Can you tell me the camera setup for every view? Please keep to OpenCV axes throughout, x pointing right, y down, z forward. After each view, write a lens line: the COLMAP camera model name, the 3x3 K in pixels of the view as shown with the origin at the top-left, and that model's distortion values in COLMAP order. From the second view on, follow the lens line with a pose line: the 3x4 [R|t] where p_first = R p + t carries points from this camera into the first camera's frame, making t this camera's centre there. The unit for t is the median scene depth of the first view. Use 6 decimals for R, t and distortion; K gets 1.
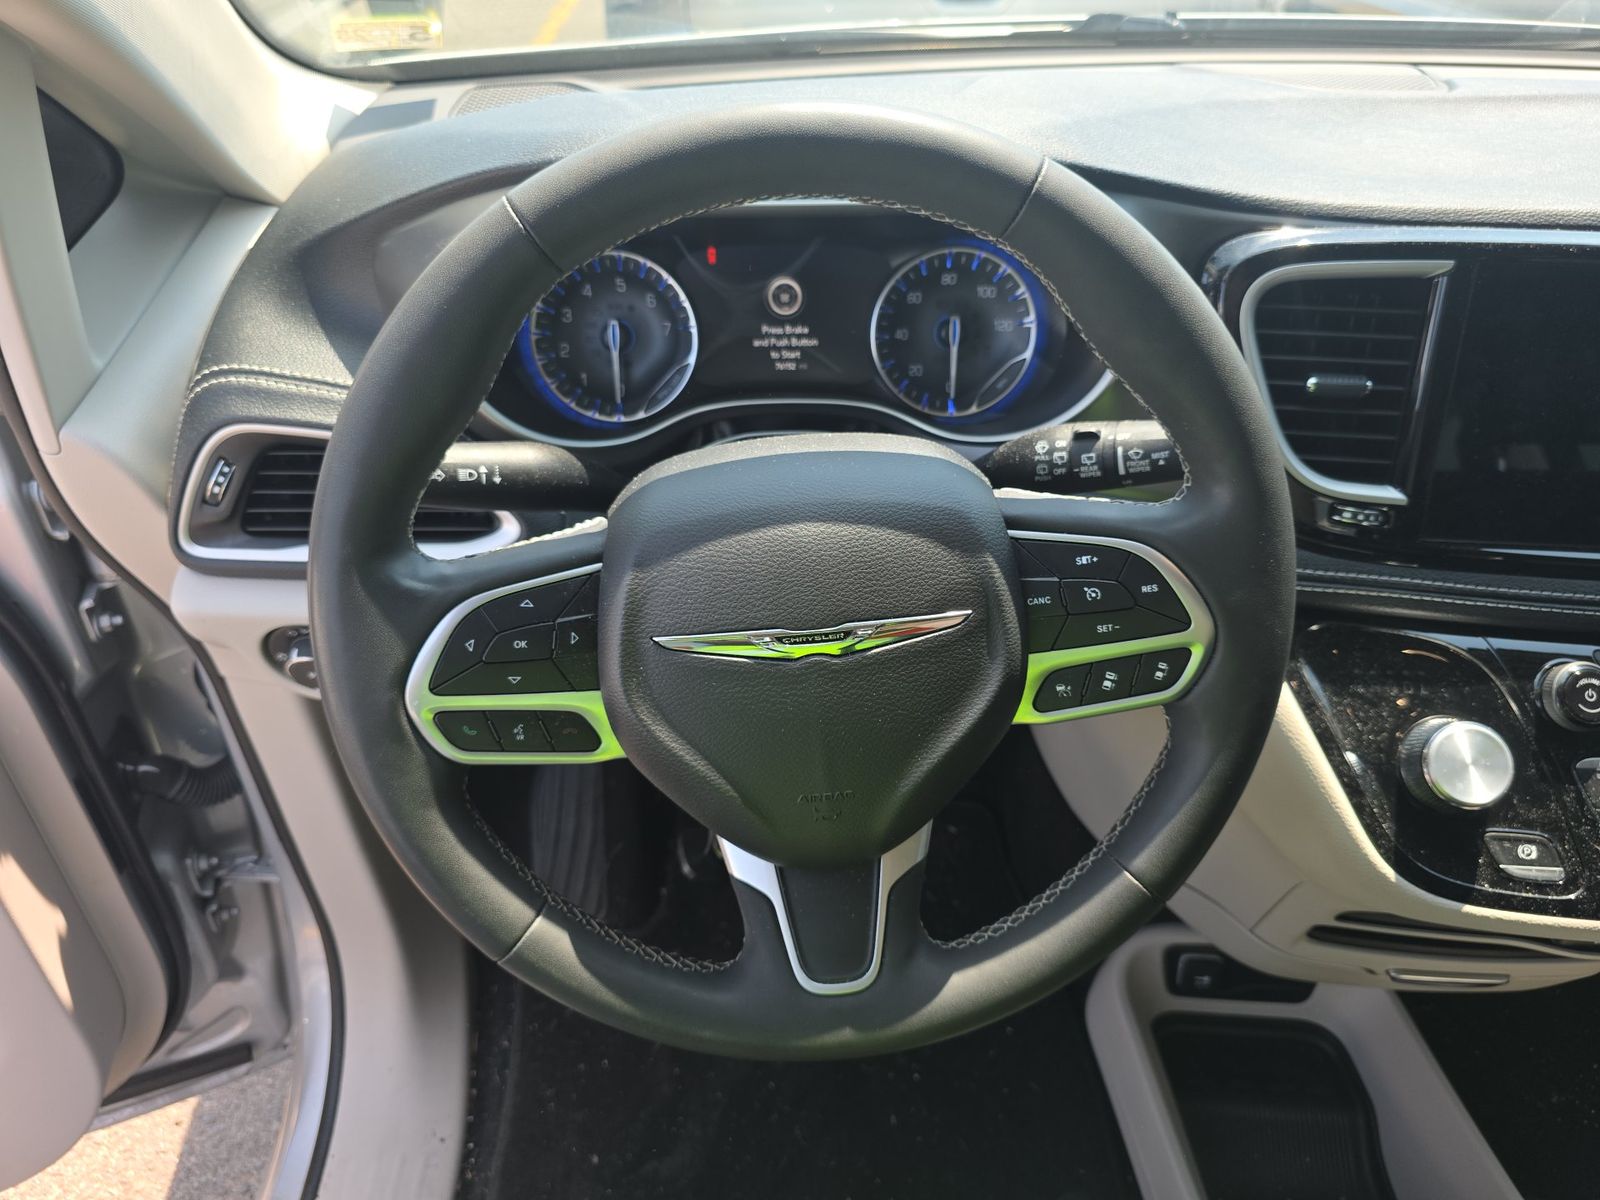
lens RADIAL K [[1090.4, 0, 800.0], [0, 1090.4, 600.0], [0, 0, 1]] dist [0.031602, -0.064270]
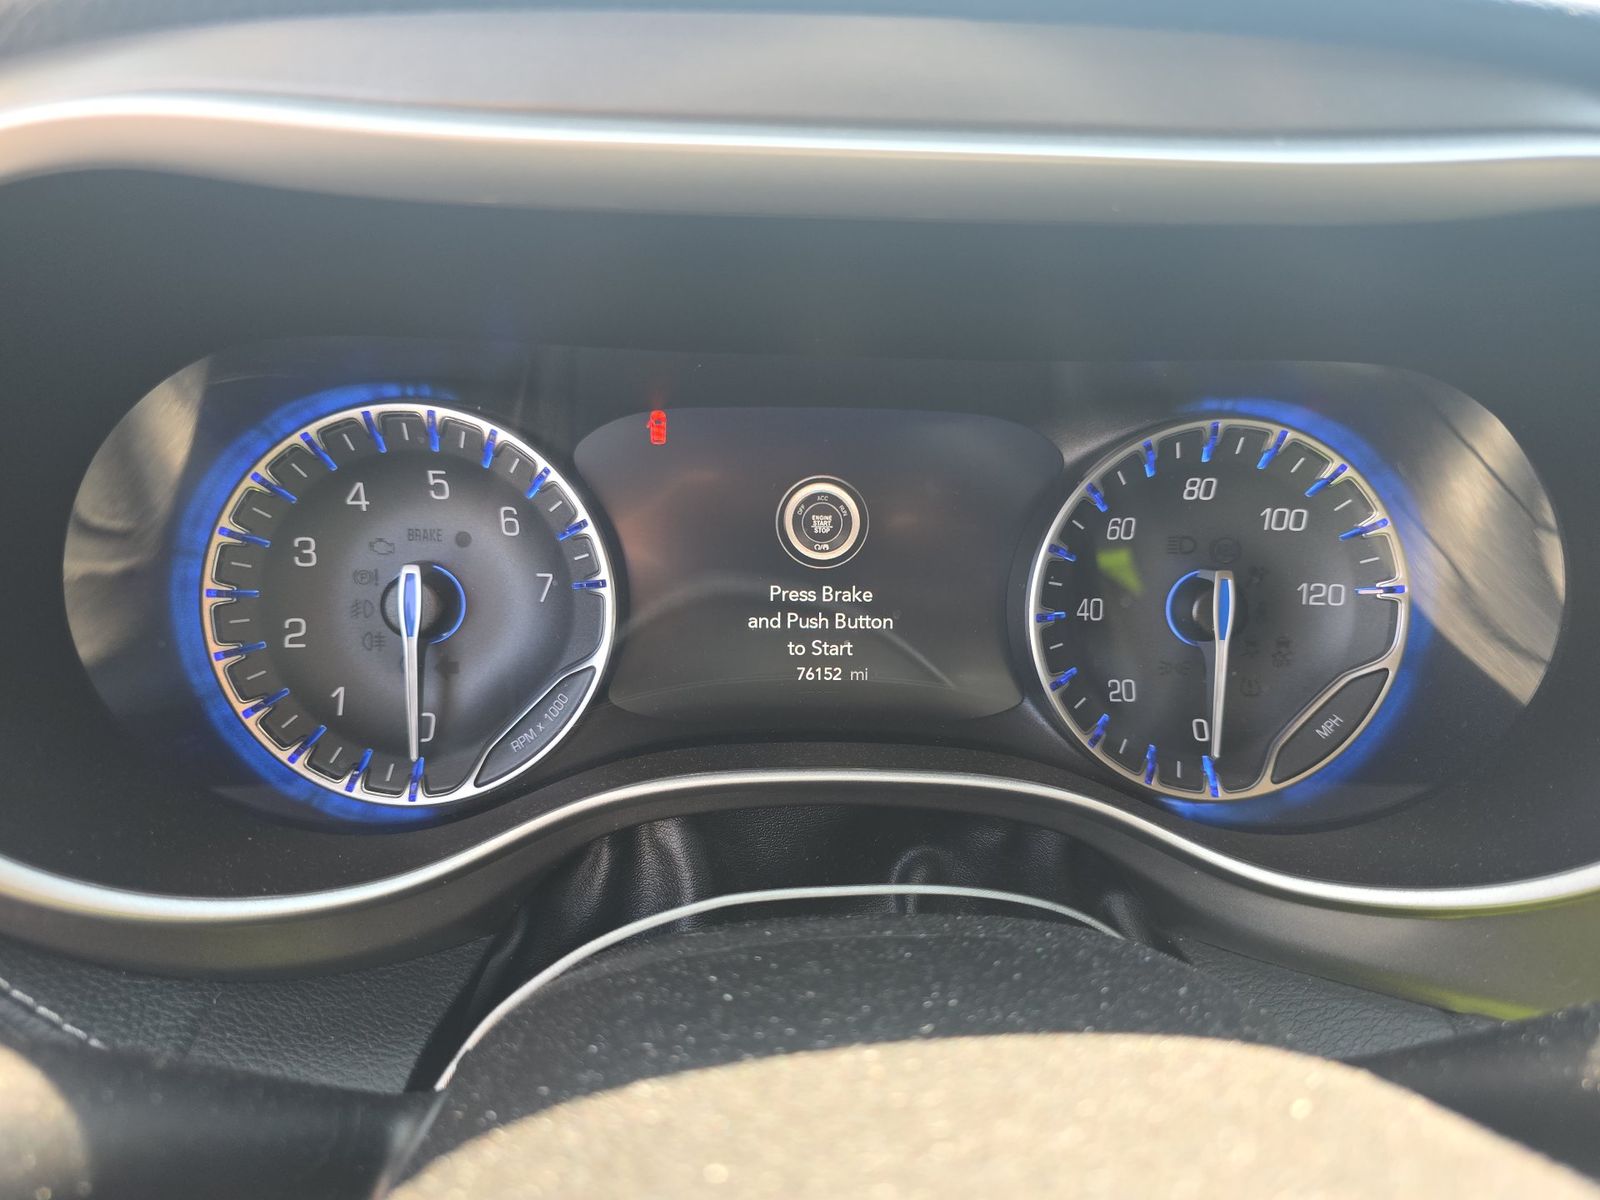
lens RADIAL K [[1090.4, 0, 800.0], [0, 1090.4, 600.0], [0, 0, 1]] dist [0.031602, -0.064270]
pose [[0.999801, 0.018592, 0.007236, -0.025724], [-0.016394, 0.972309, -0.233124, -0.145650], [-0.011370, 0.232959, 0.972420, 0.585305]]
